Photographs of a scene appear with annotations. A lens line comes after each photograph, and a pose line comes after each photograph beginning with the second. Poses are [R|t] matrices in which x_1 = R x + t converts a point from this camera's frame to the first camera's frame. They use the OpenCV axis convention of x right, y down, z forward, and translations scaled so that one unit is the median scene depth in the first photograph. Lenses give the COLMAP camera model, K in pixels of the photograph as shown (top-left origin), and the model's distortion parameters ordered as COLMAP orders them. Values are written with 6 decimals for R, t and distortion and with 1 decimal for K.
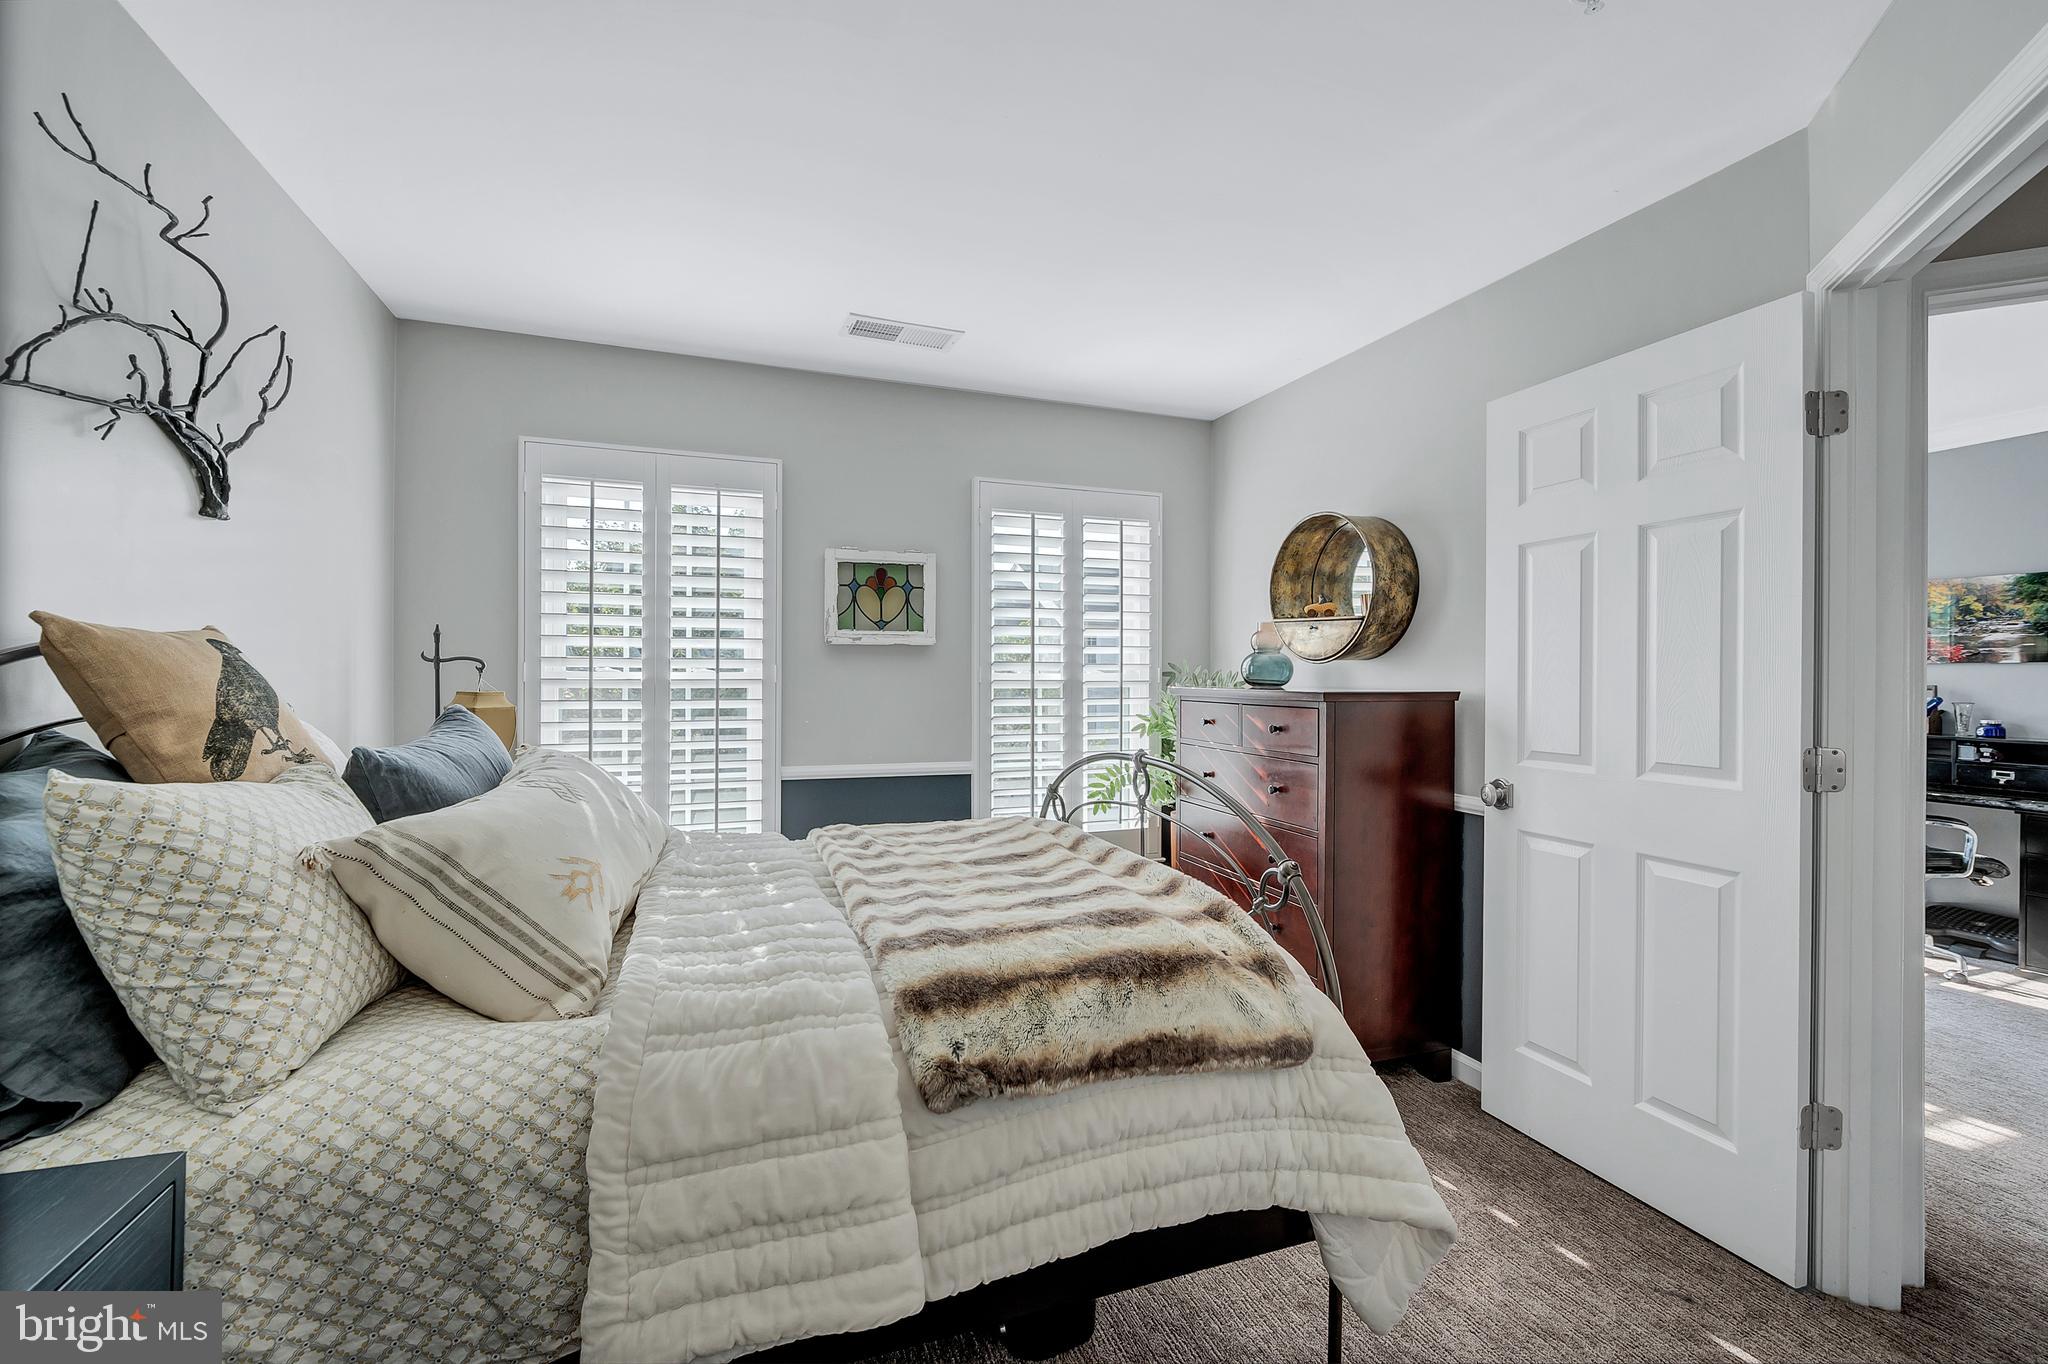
lens RADIAL K [[852.6, 0, 1012.3], [0, 852.6, 679.7], [0, 0, 1]] dist [-0.002513, -0.000138]
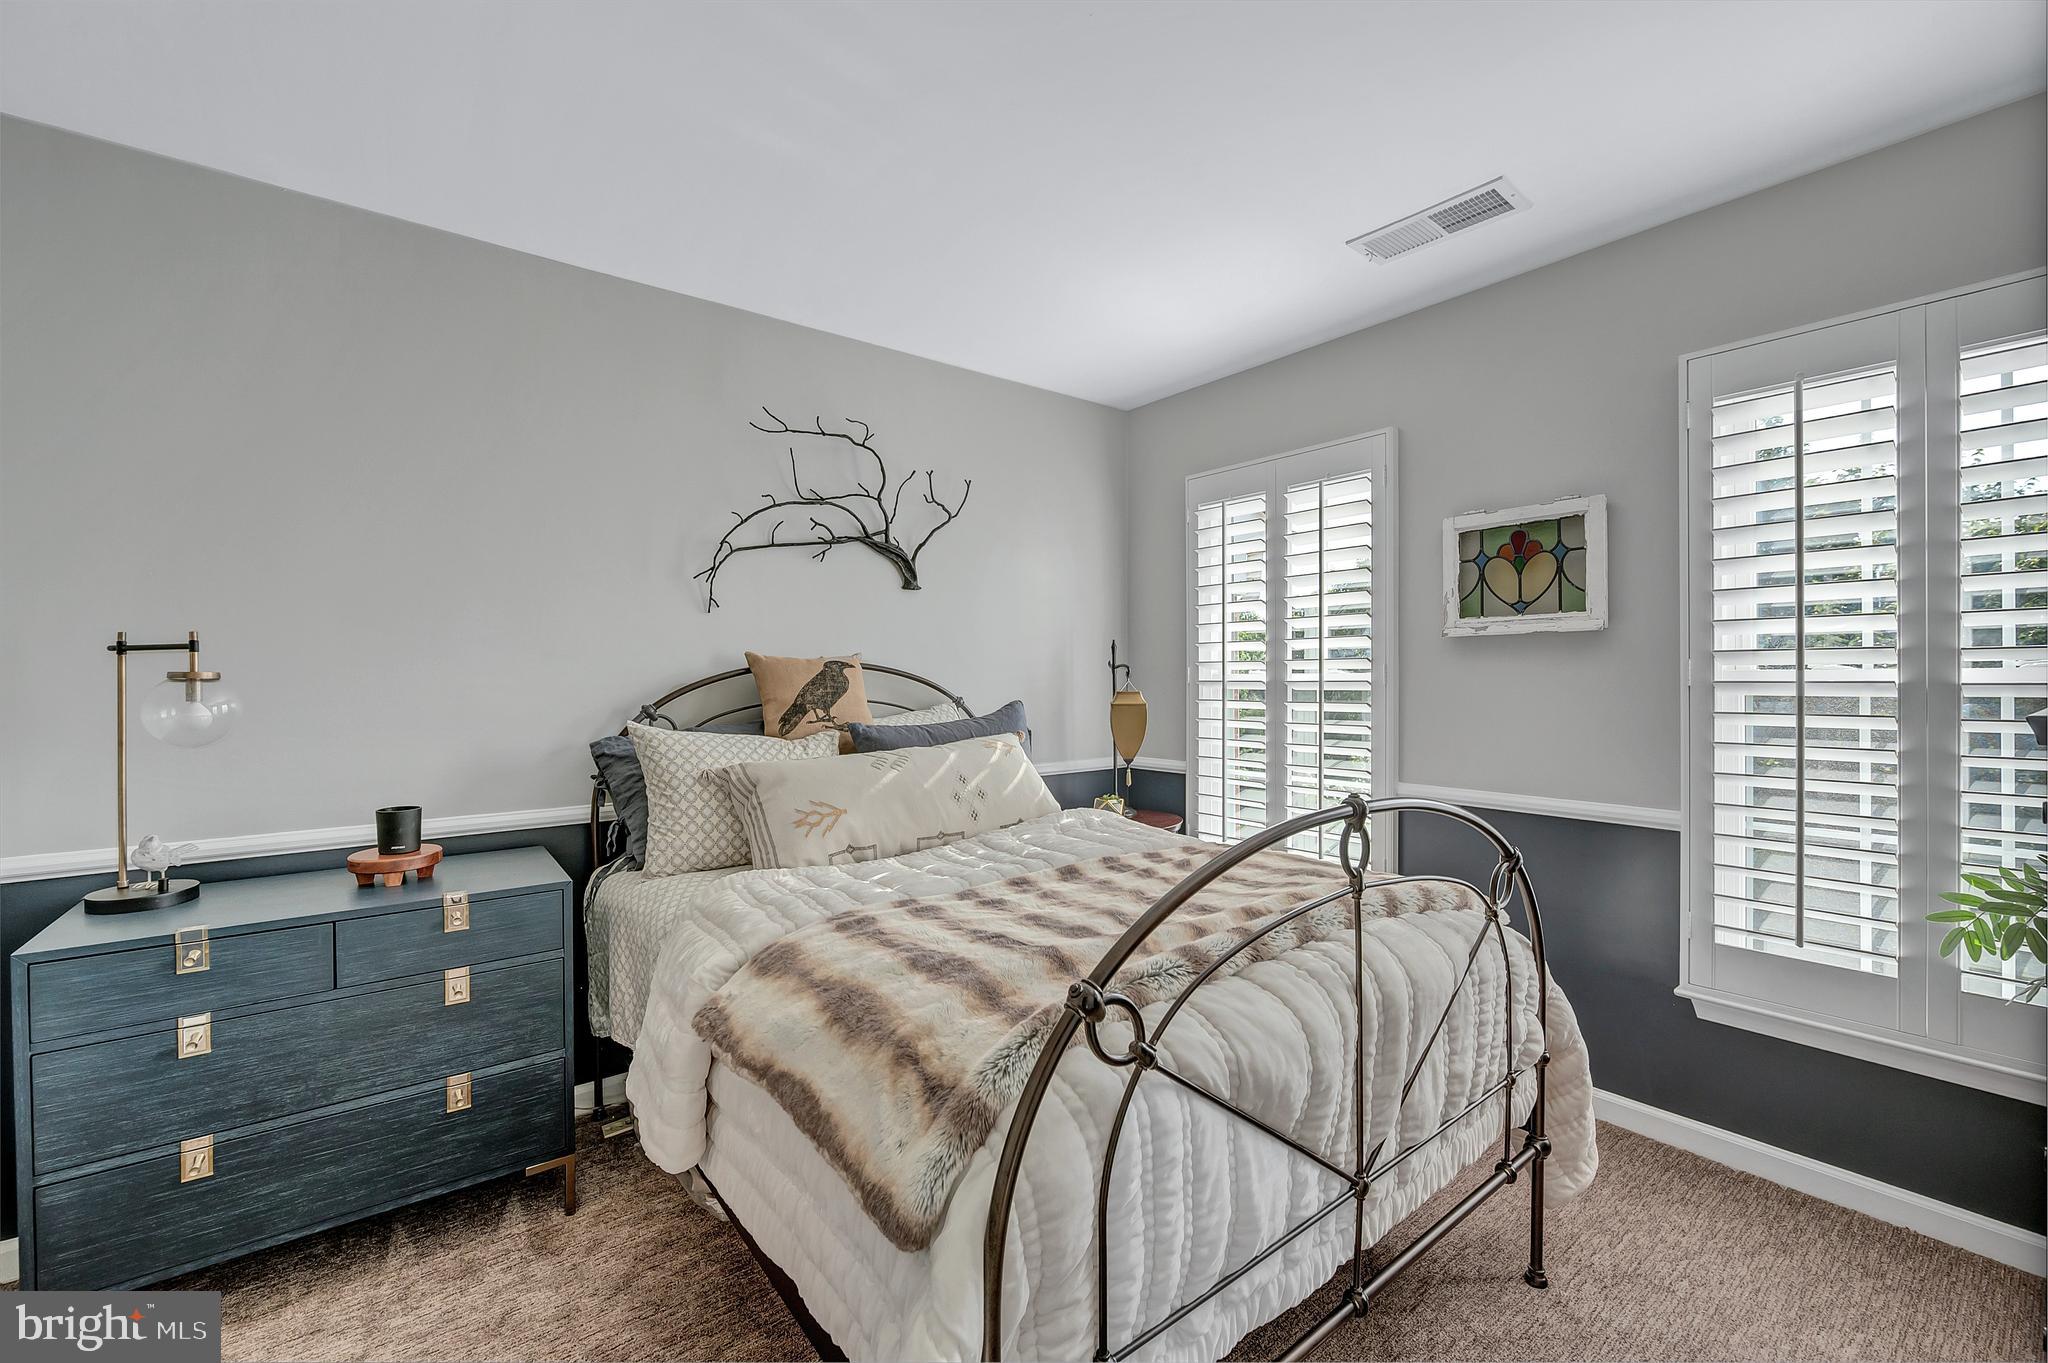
lens RADIAL K [[852.6, 0, 1012.3], [0, 852.6, 679.2], [0, 0, 1]] dist [-0.002513, -0.000138]
pose [[0.289352, -0.001798, -0.957221, 0.432467], [0.004862, 0.999988, -0.000409, -0.003480], [0.957210, -0.004536, 0.289357, 0.371484]]
